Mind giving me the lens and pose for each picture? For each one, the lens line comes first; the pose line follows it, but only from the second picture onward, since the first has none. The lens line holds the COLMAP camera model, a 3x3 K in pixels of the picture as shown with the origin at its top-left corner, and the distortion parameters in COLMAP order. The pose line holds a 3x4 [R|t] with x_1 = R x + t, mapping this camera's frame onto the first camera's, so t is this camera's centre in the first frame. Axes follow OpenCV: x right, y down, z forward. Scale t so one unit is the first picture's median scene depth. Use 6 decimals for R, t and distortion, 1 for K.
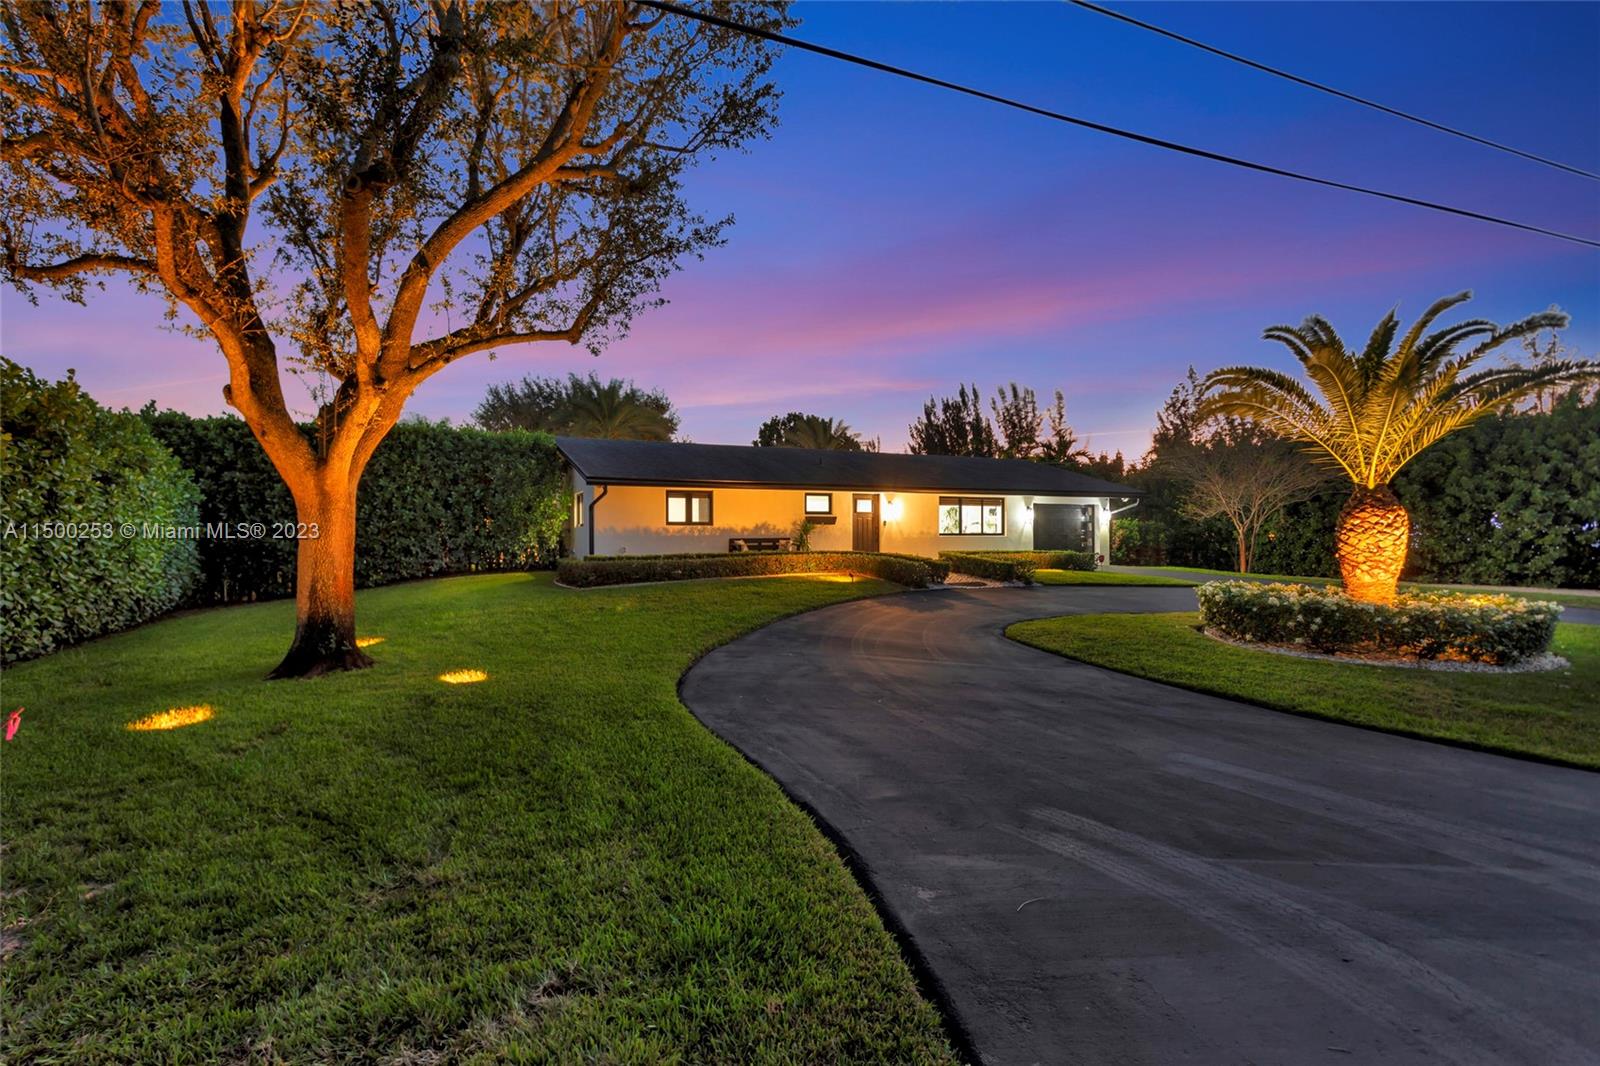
lens RADIAL K [[759.6, 0, 755.4], [0, 759.6, 546.9], [0, 0, 1]] dist [0.008549, 0.000739]
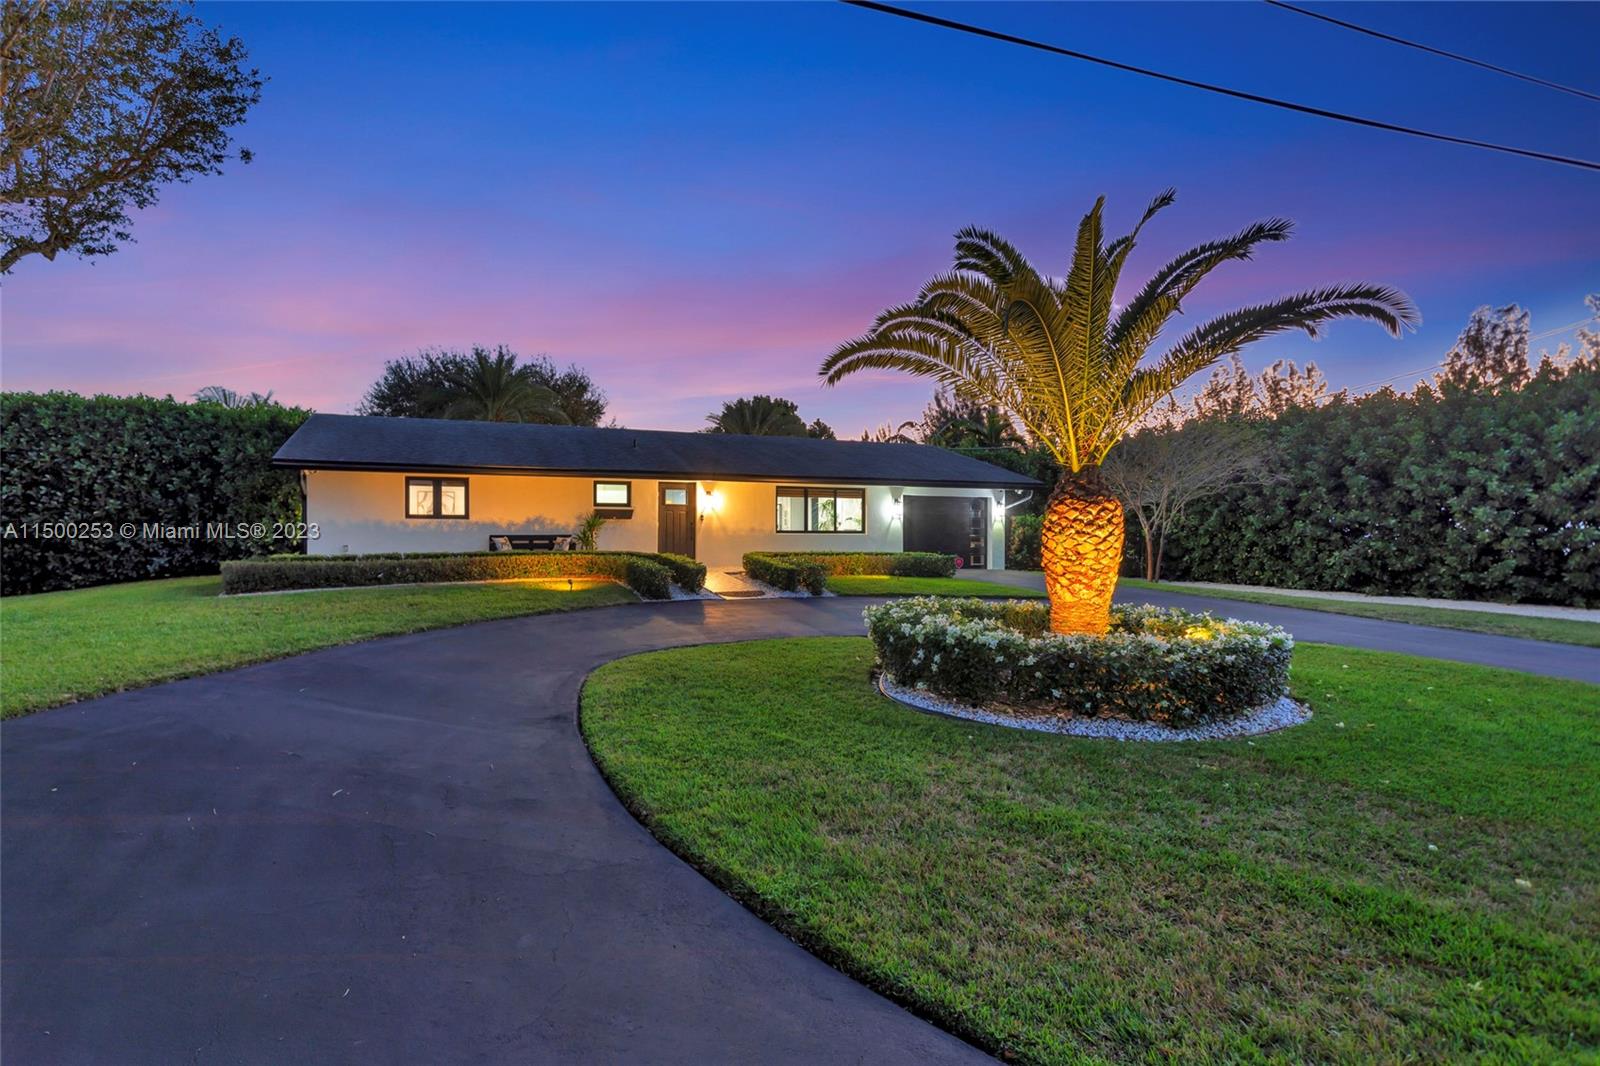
lens RADIAL K [[814.1, 0, 763.5], [0, 814.1, 544.8], [0, 0, 1]] dist [-0.002170, 0.003293]
pose [[0.999423, 0.007297, -0.033166, 0.287563], [-0.007265, 0.999973, 0.001102, -0.003409], [0.033173, -0.000860, 0.999449, 0.119362]]
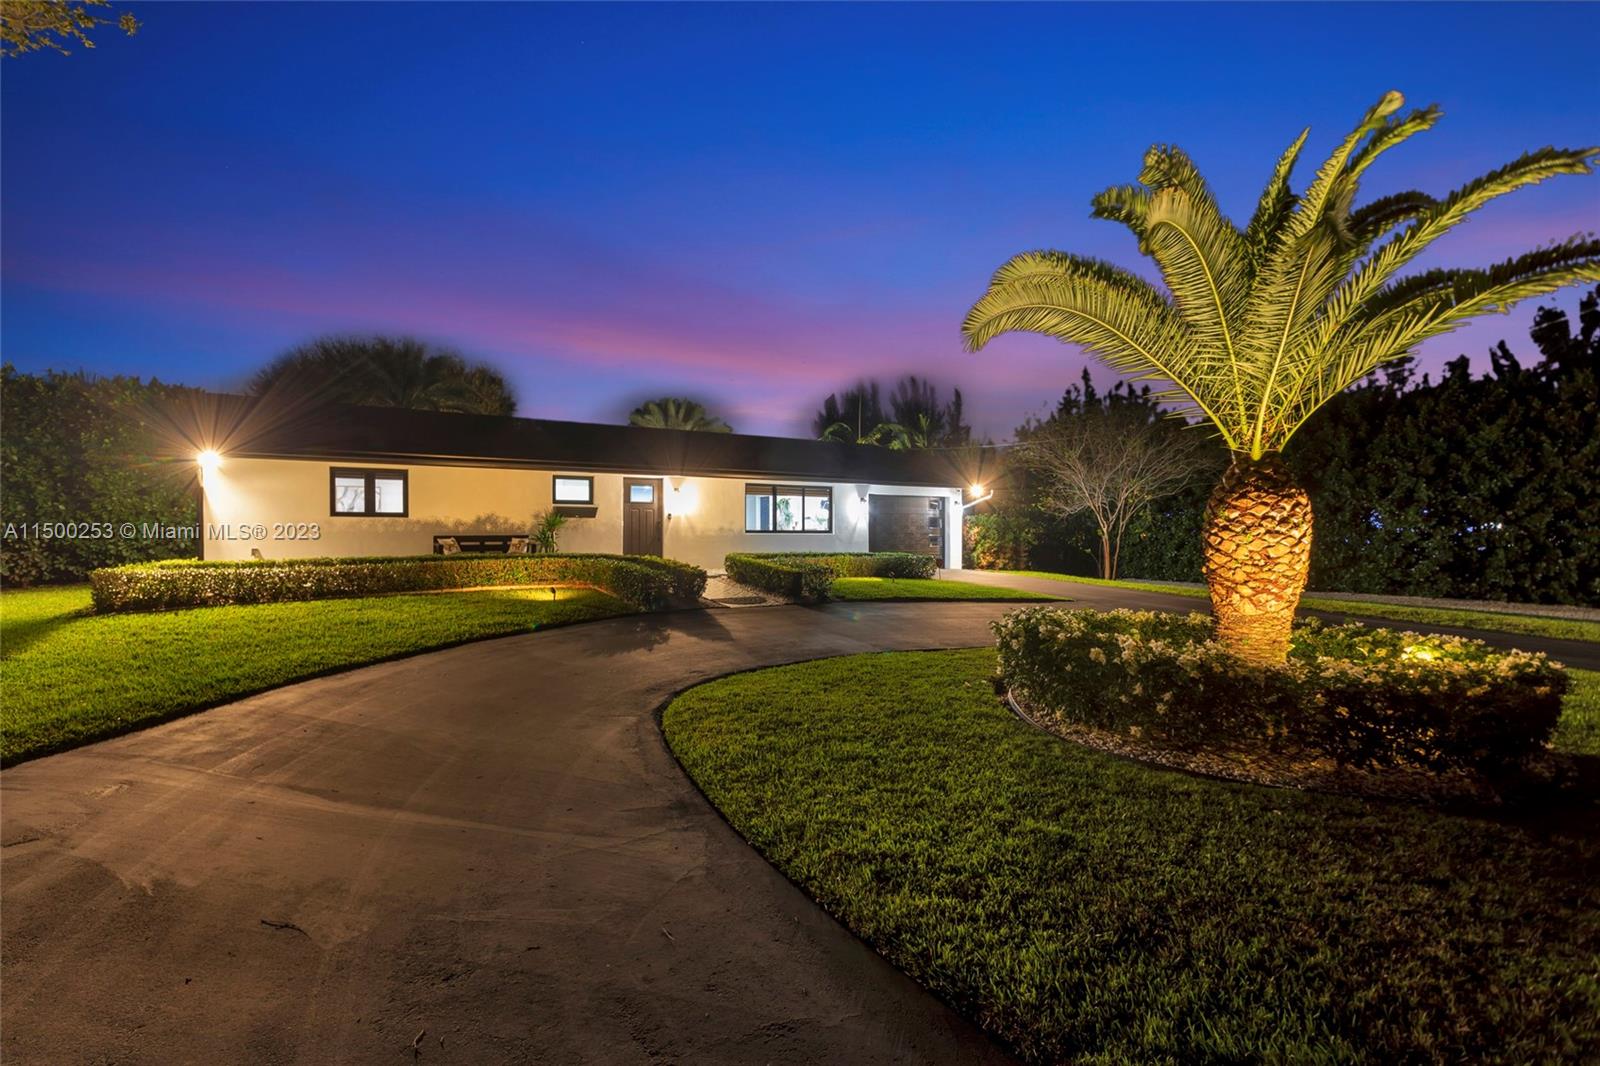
lens RADIAL K [[759.6, 0, 765.0], [0, 759.6, 547.3], [0, 0, 1]] dist [0.008549, 0.000739]
pose [[0.992860, 0.003606, 0.119231, 0.187560], [-0.004198, 0.999980, 0.004712, -0.004548], [-0.119212, -0.005179, 0.992855, 0.240584]]
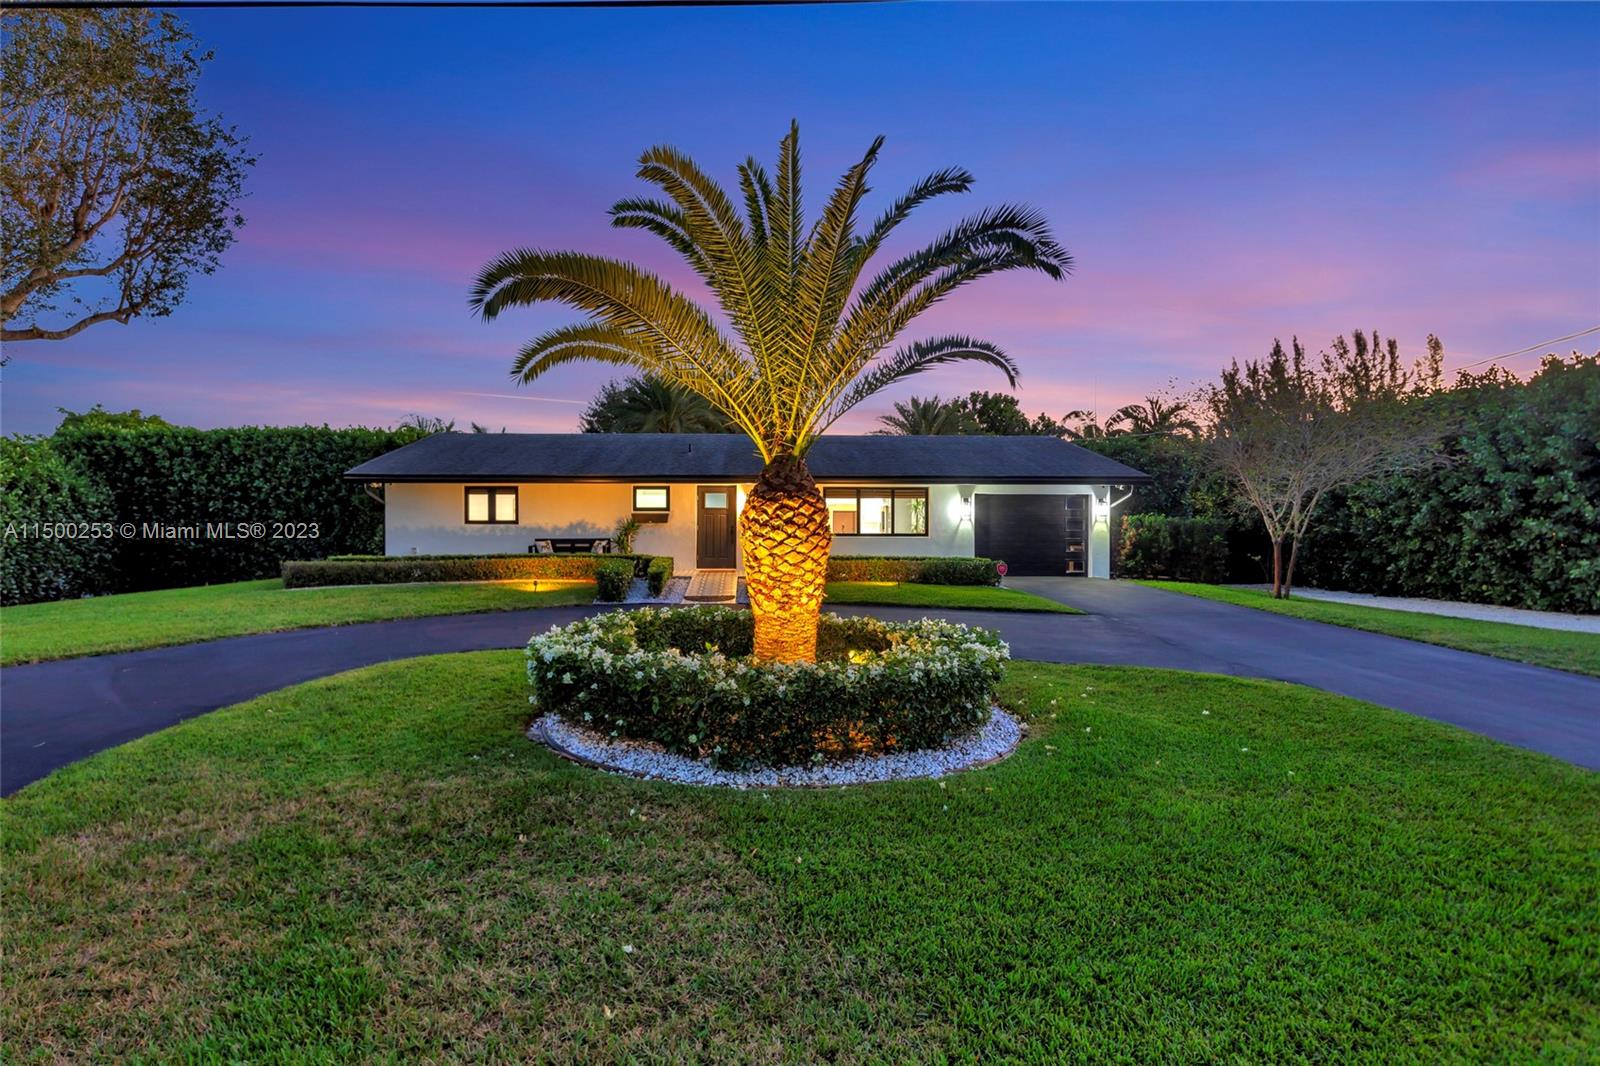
lens RADIAL K [[814.1, 0, 768.1], [0, 814.1, 549.0], [0, 0, 1]] dist [-0.002170, 0.003293]
pose [[0.929246, 0.009920, -0.369329, 0.562675], [-0.008787, 0.999950, 0.004750, -0.005758], [0.369358, -0.001169, 0.929287, 0.204489]]
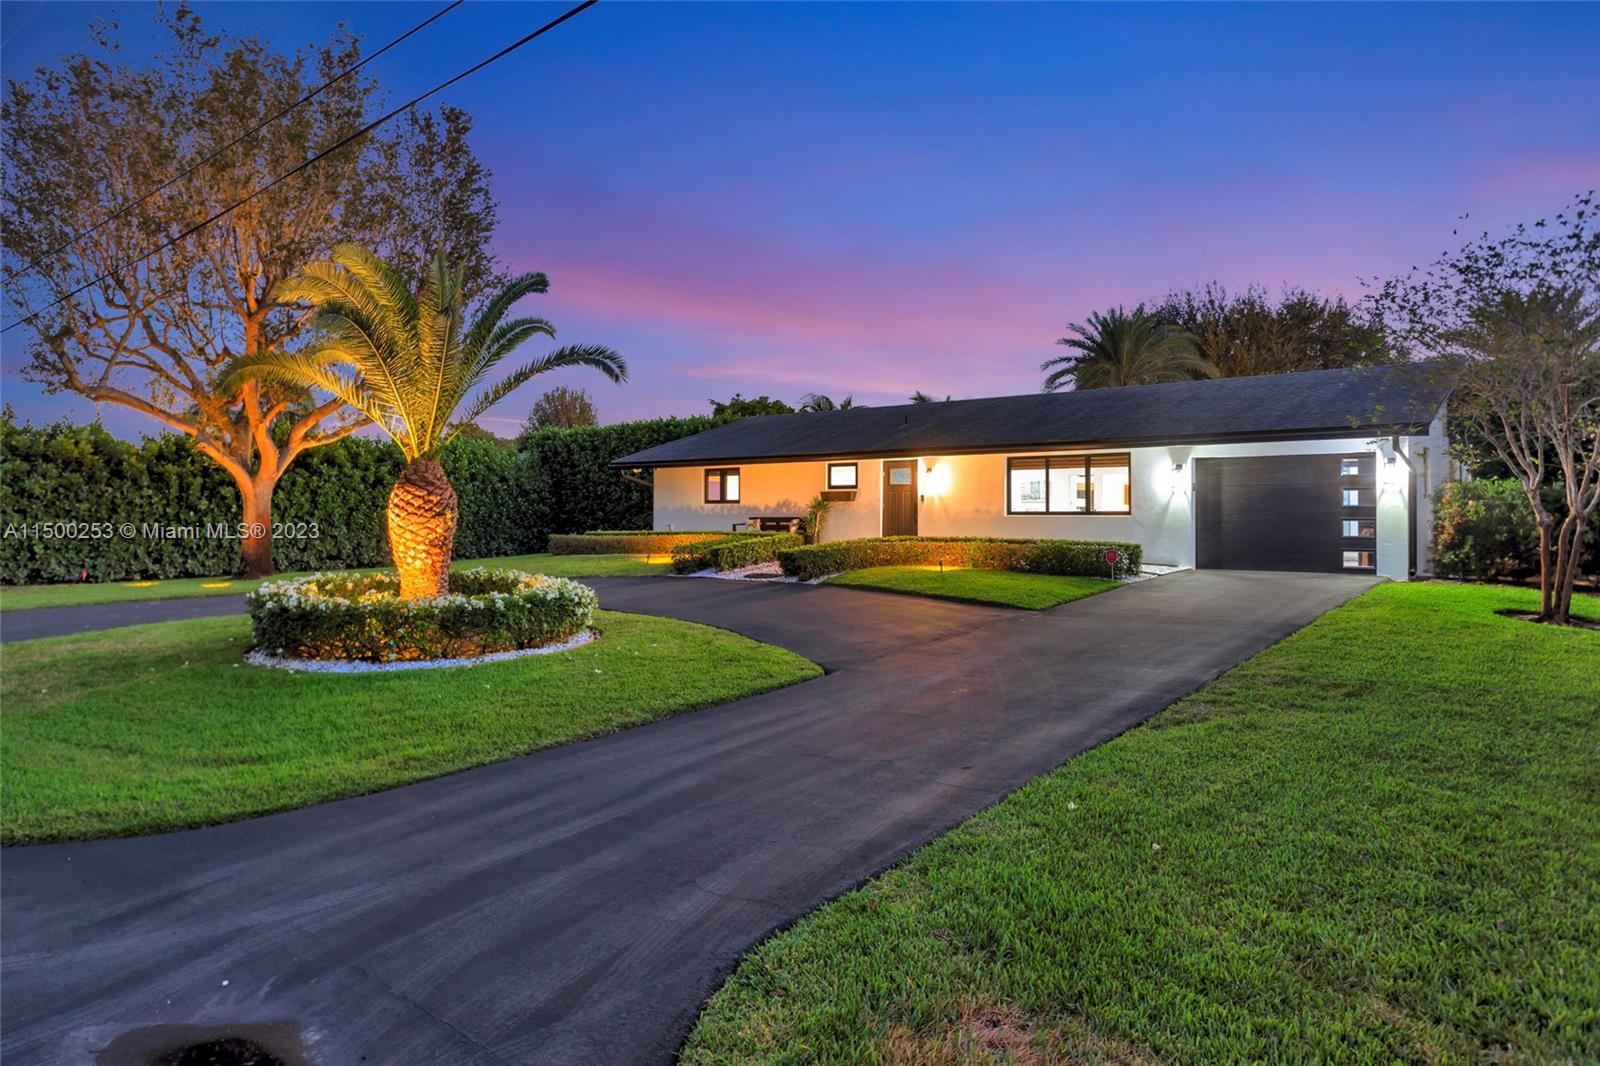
lens RADIAL K [[1021.8, 0, 765.7], [0, 1021.8, 506.0], [0, 0, 1]] dist [-0.002136, -0.001855]
pose [[0.440044, -0.003630, -0.897969, 1.077614], [-0.014174, 0.999839, -0.010988, -0.011095], [0.897864, 0.017563, 0.439922, 0.453023]]
